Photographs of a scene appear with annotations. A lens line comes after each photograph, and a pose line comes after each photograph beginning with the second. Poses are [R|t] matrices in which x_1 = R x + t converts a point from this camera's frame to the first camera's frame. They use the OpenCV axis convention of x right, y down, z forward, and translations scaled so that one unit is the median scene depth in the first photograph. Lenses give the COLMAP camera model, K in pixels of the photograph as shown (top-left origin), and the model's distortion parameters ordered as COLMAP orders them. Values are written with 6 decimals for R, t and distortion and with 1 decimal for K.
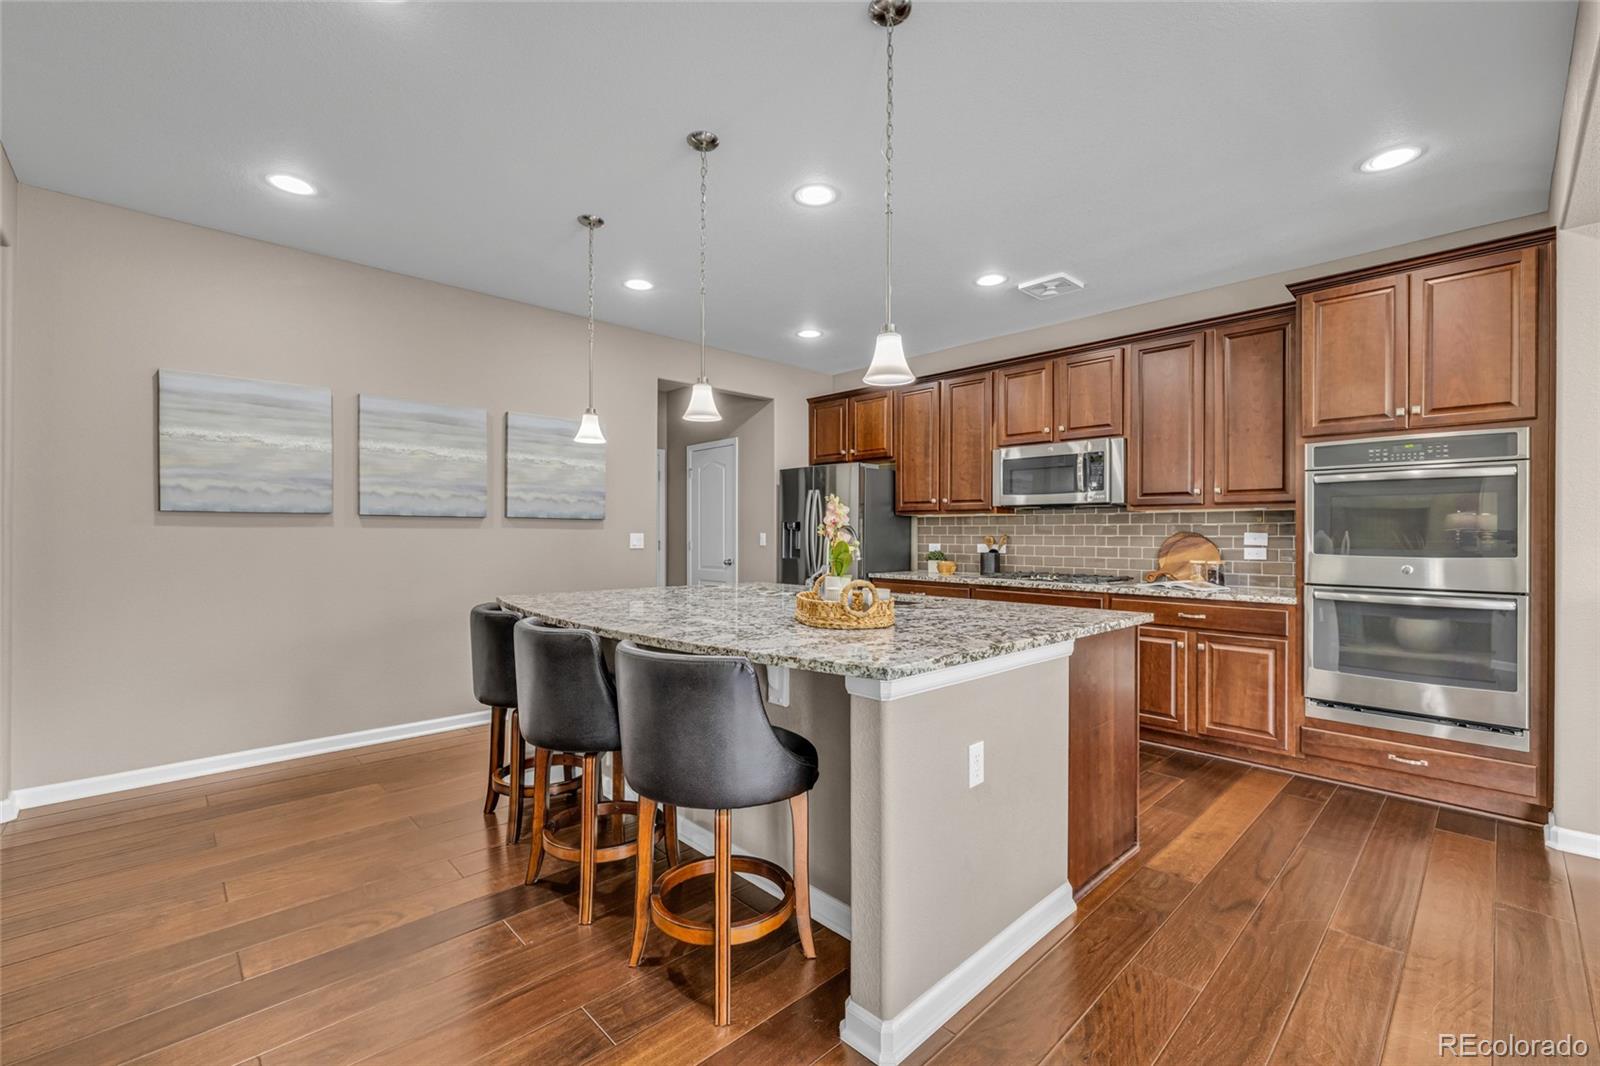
lens RADIAL K [[660.5, 0, 815.7], [0, 660.5, 534.5], [0, 0, 1]] dist [-0.000368, 0.001730]
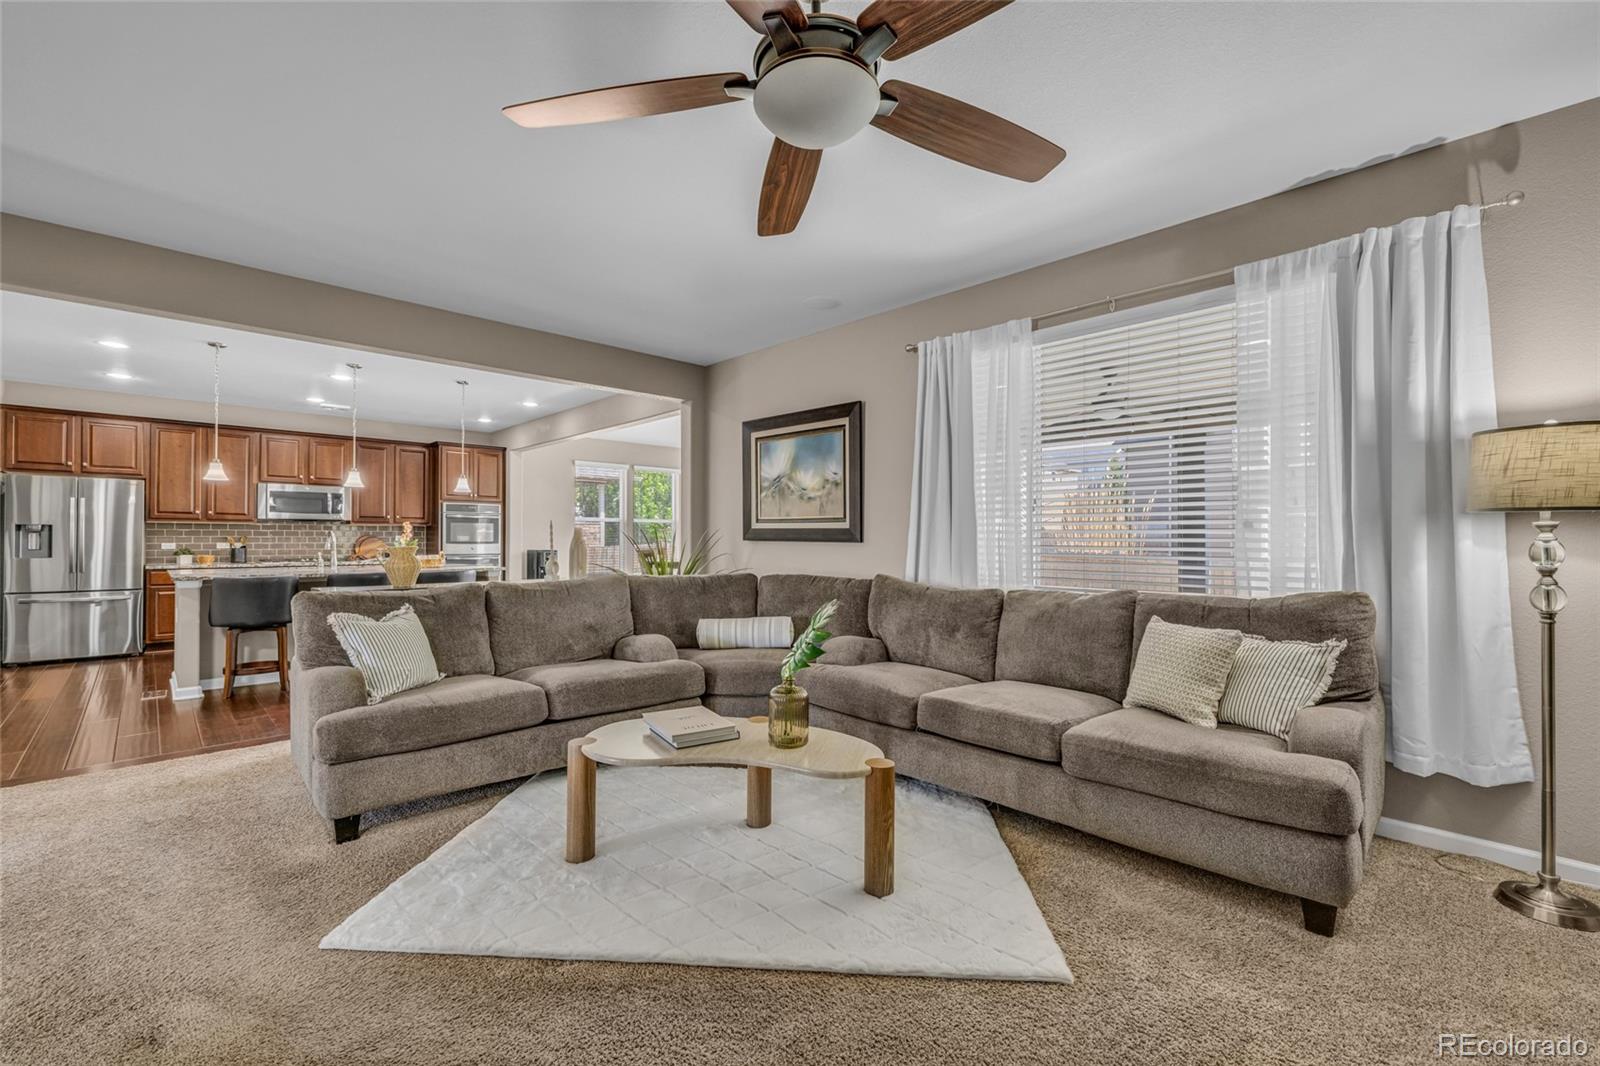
lens RADIAL K [[660.5, 0, 769.2], [0, 660.5, 531.9], [0, 0, 1]] dist [-0.000368, 0.001730]
pose [[0.015762, 0.004415, 0.999866, -1.435253], [-0.000765, 0.999990, -0.004403, -0.004884], [-0.999875, -0.000696, 0.015765, -0.269597]]
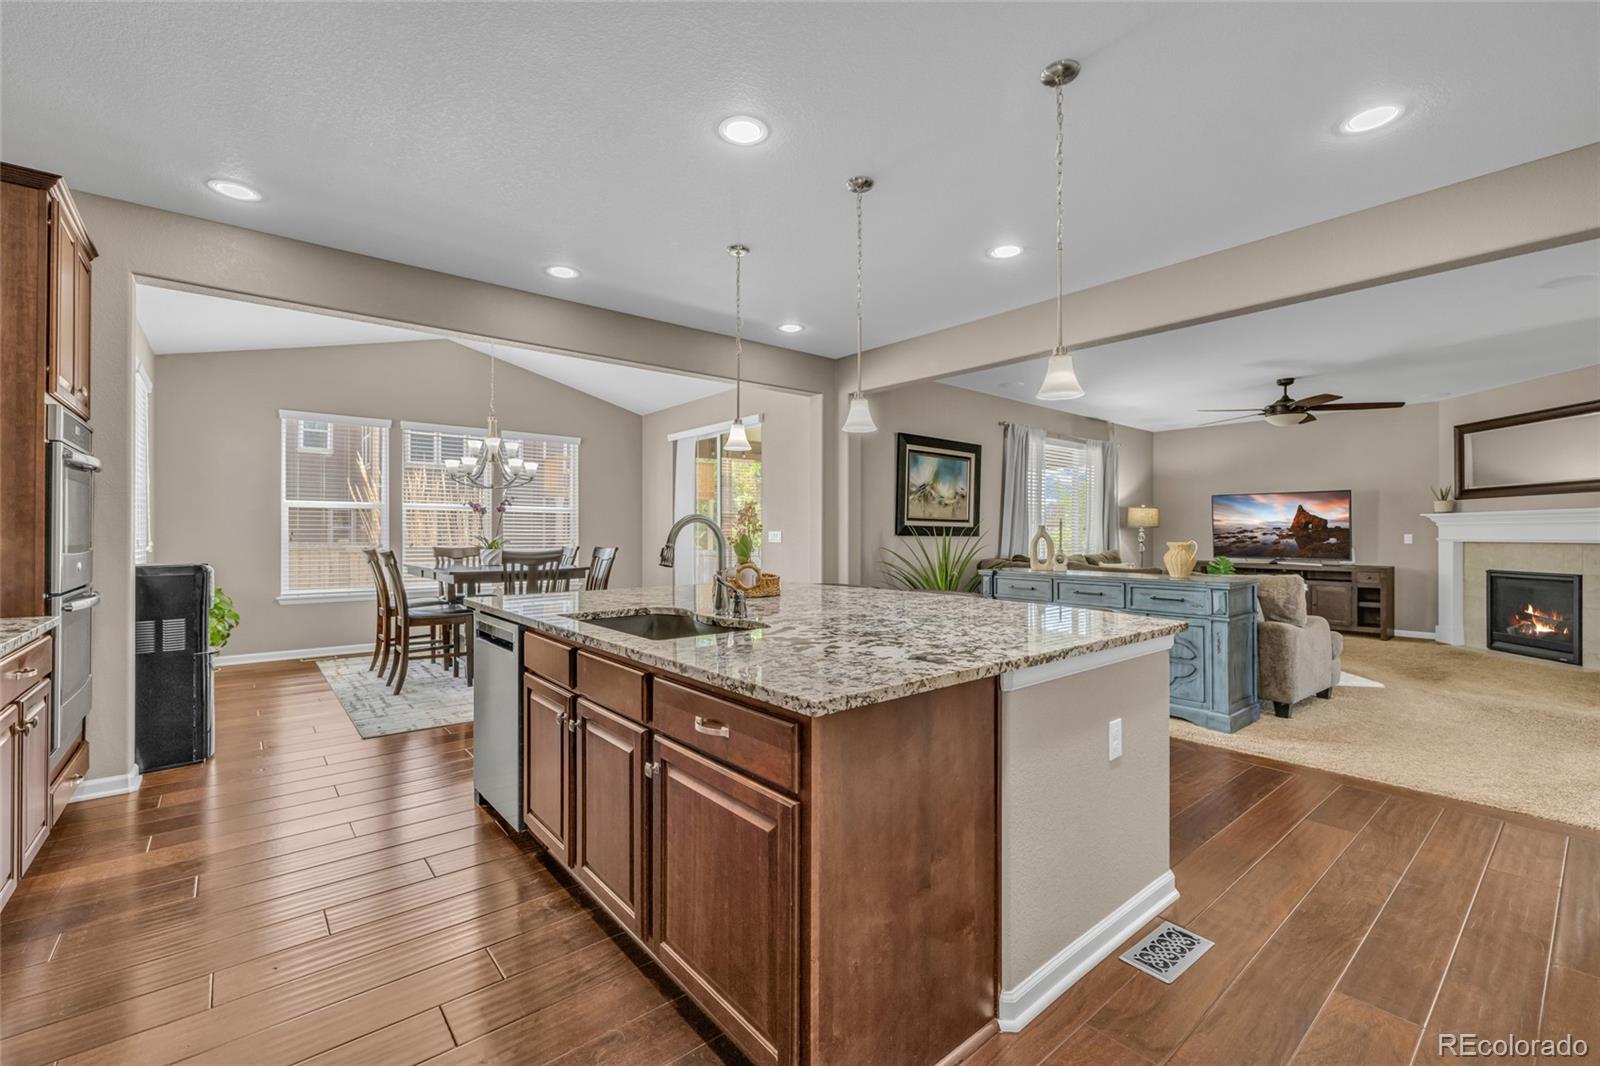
lens RADIAL K [[660.5, 0, 799.3], [0, 660.5, 536.8], [0, 0, 1]] dist [-0.000368, 0.001730]
pose [[-0.995698, -0.009792, 0.092142, -0.112643], [-0.008959, 0.999915, 0.009455, -0.002177], [-0.092227, 0.008589, -0.995701, 1.250372]]
